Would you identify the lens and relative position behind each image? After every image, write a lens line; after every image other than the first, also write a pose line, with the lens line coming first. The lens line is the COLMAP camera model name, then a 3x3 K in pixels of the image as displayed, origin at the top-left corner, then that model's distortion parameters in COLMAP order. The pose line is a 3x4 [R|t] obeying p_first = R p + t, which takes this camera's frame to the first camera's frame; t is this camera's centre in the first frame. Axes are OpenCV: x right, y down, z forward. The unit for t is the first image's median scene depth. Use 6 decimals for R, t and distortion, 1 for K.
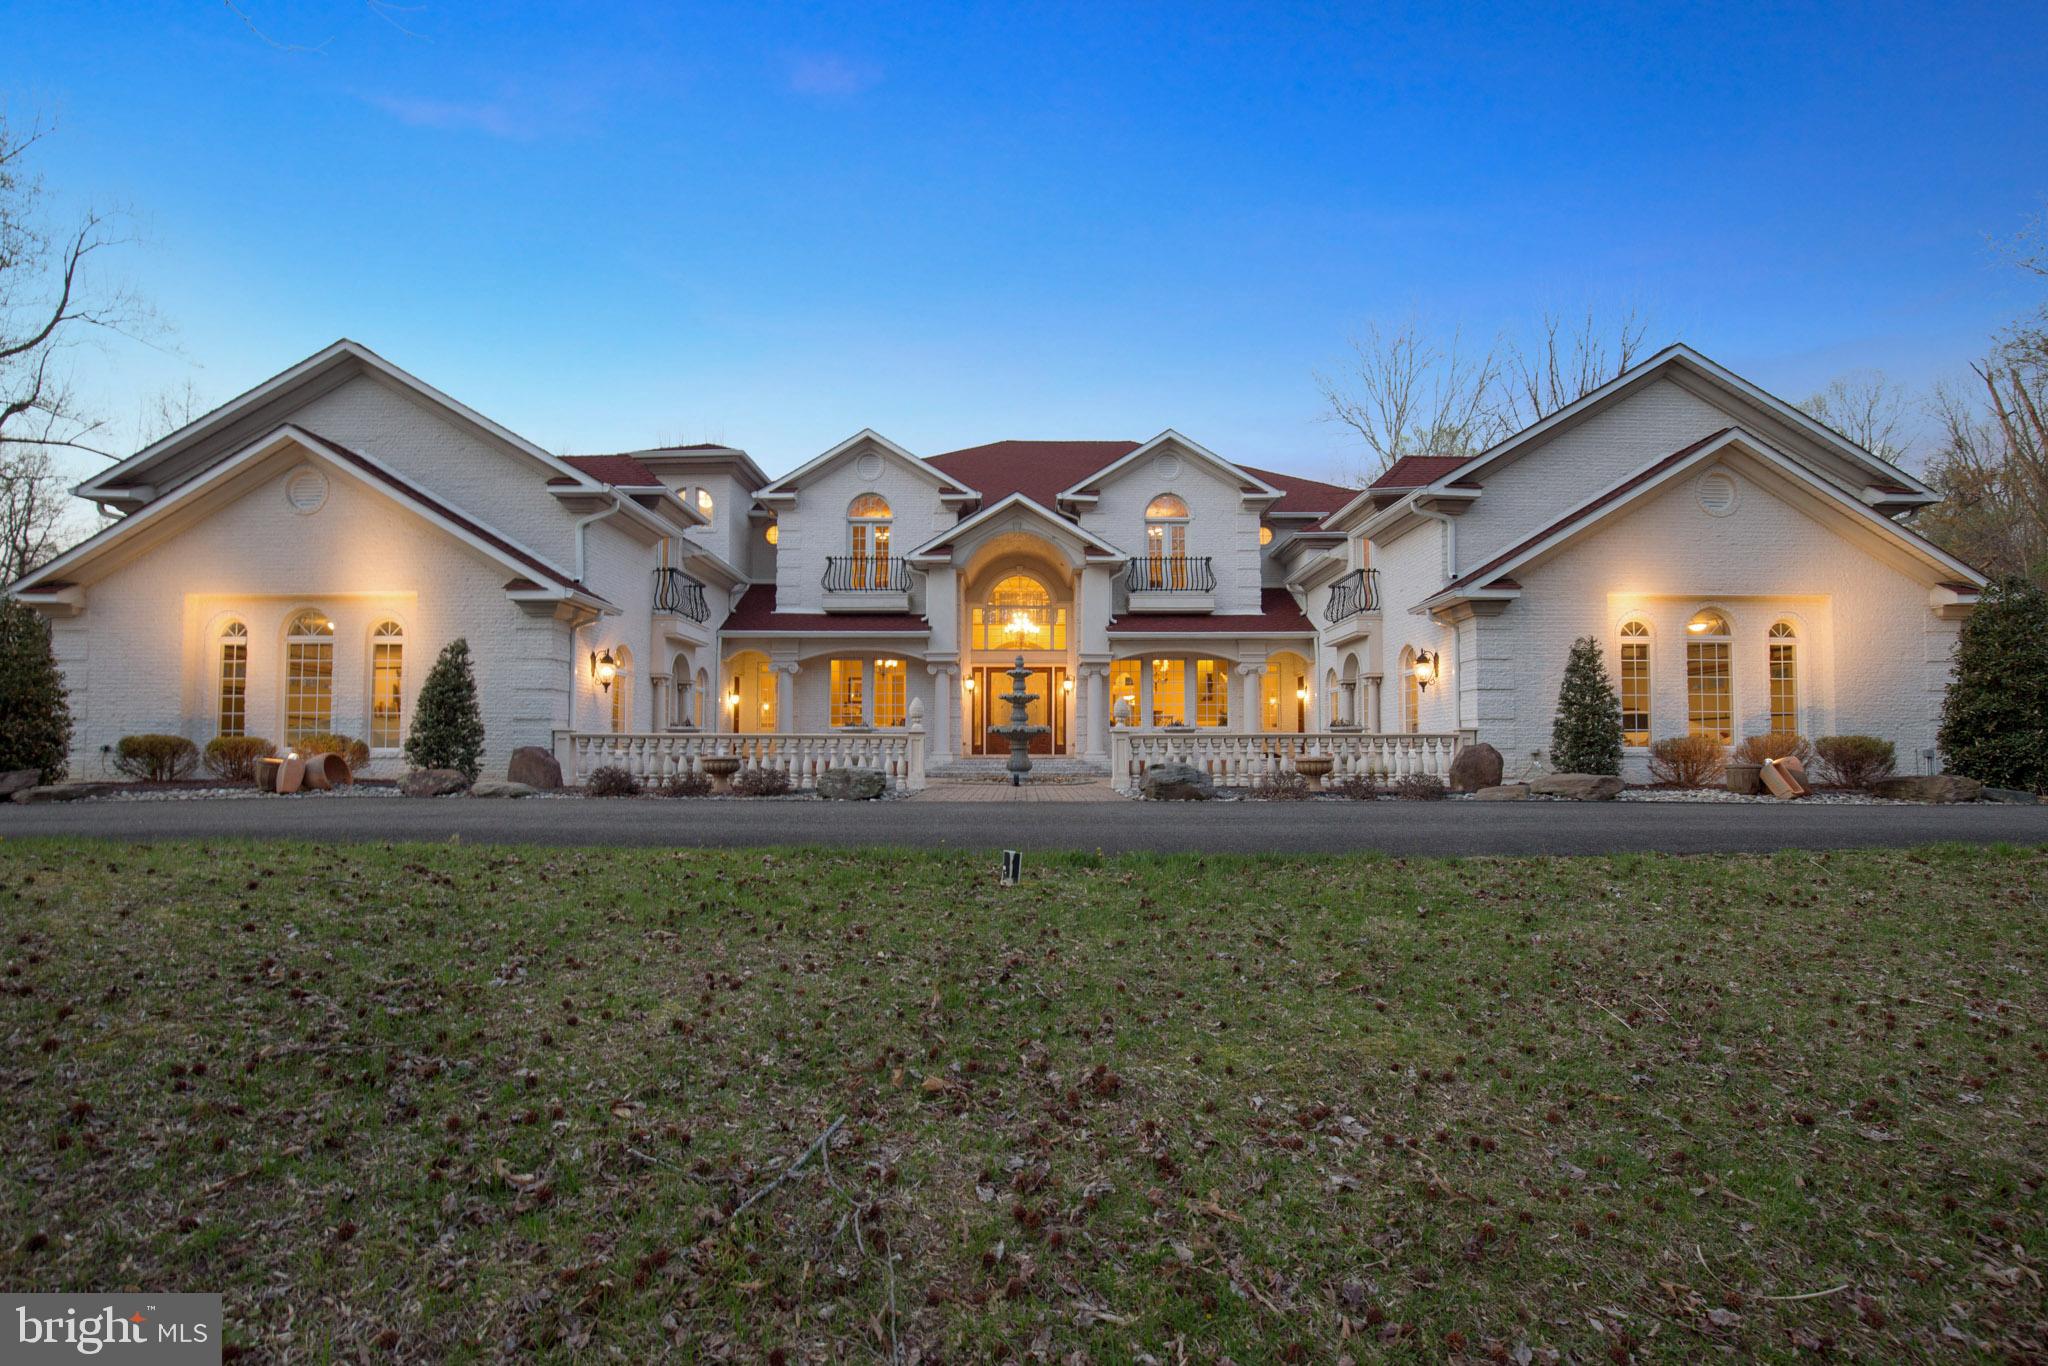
lens RADIAL K [[950.8, 0, 1020.3], [0, 950.8, 717.5], [0, 0, 1]] dist [-0.030697, 0.001429]
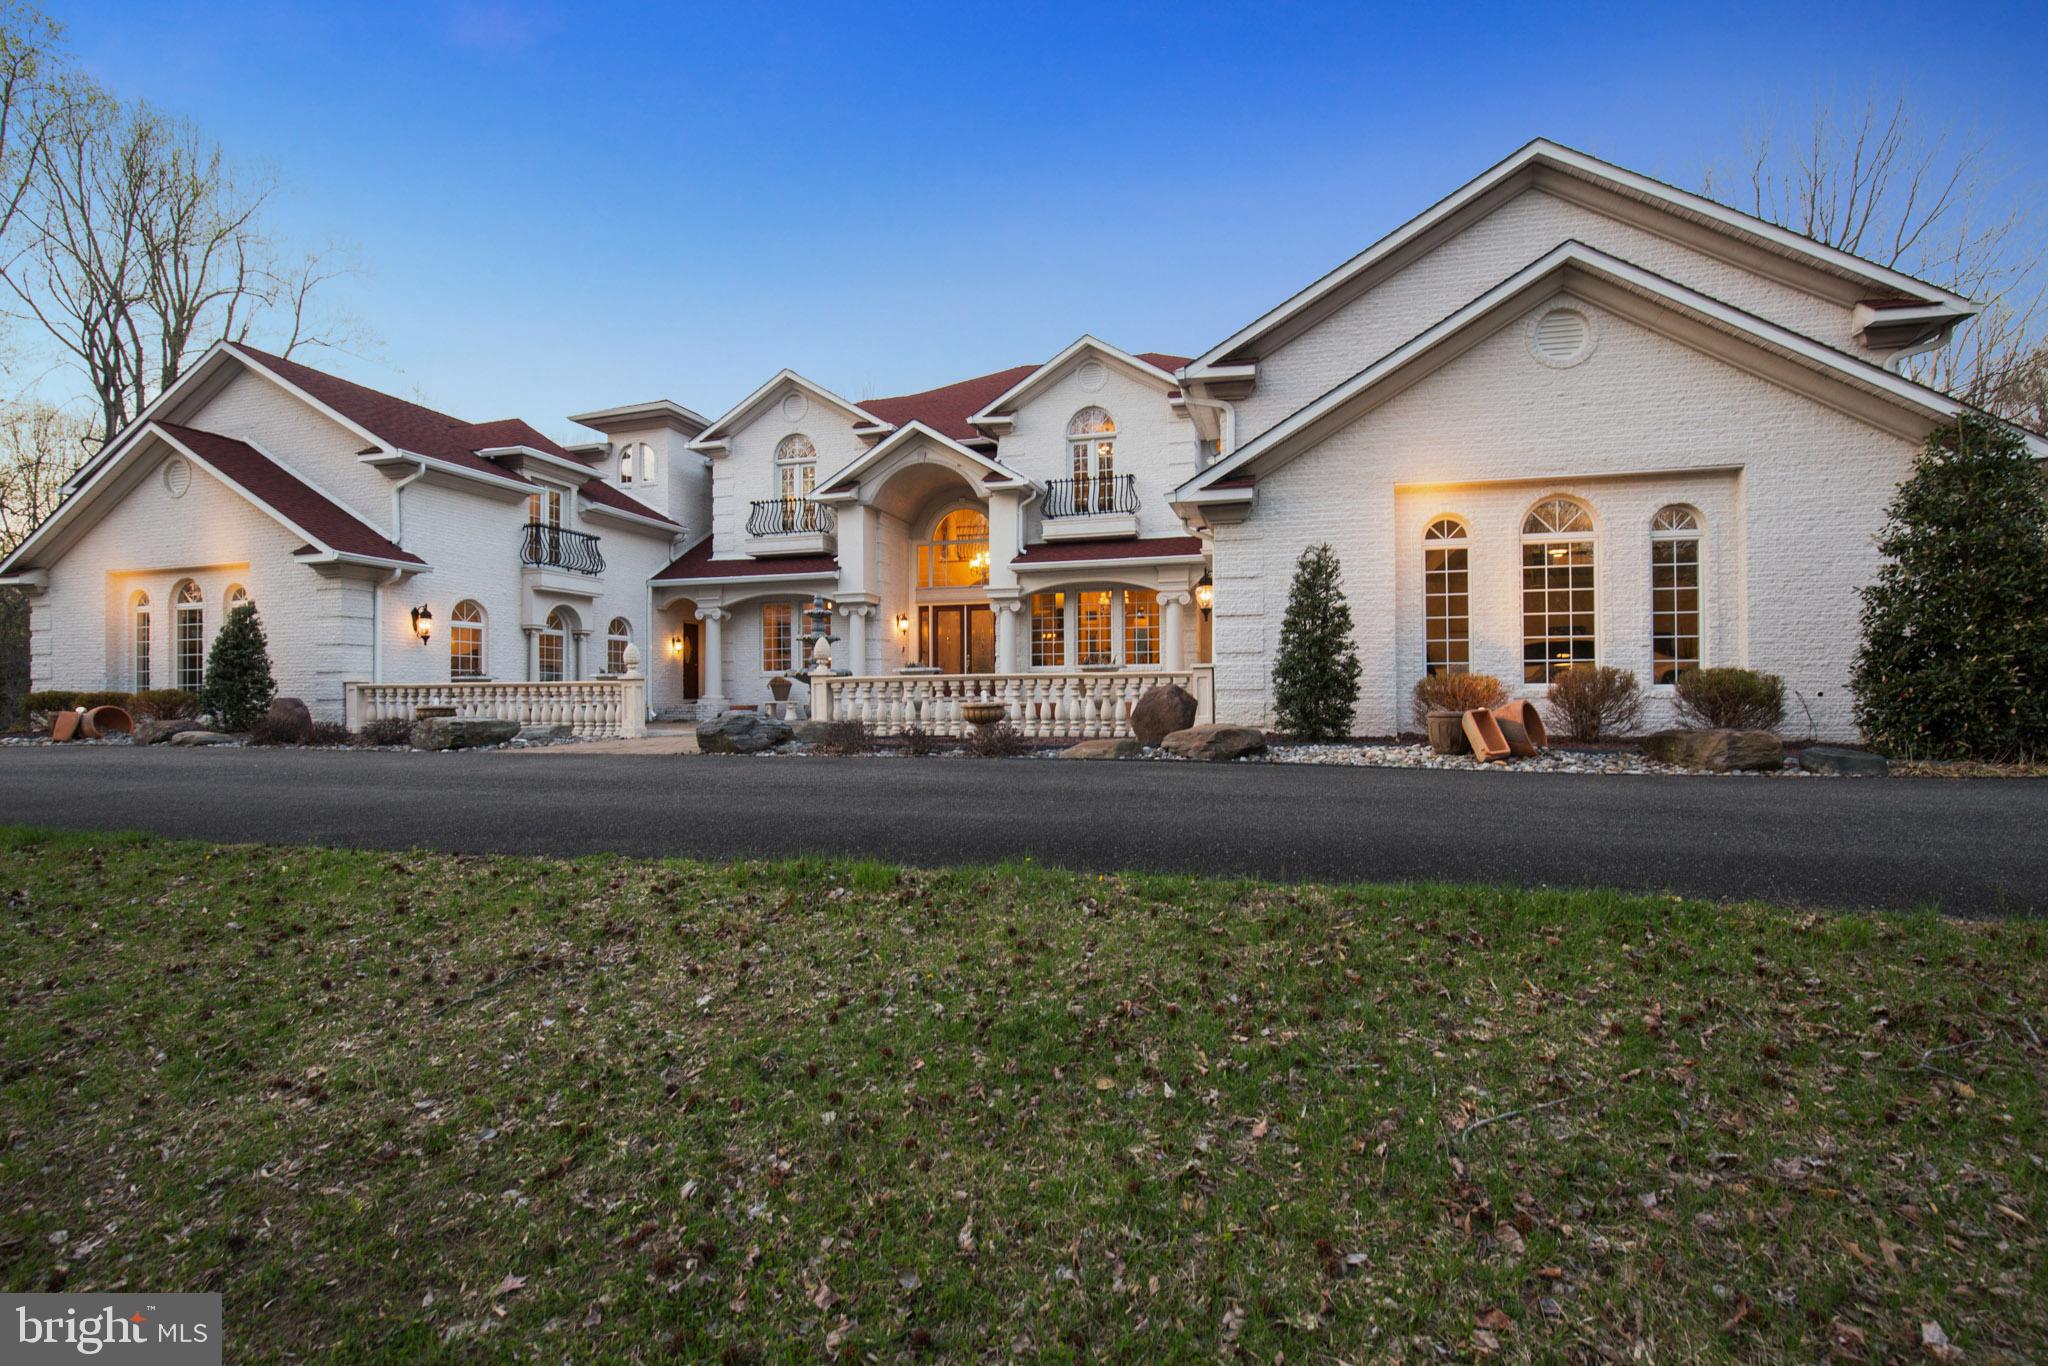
lens RADIAL K [[950.8, 0, 1022.5], [0, 950.8, 683.3], [0, 0, 1]] dist [-0.030697, 0.001429]
pose [[0.962203, -0.012290, -0.272054, 0.347130], [0.020256, 0.999444, 0.026494, 0.001383], [0.271577, -0.031004, 0.961917, 0.113176]]
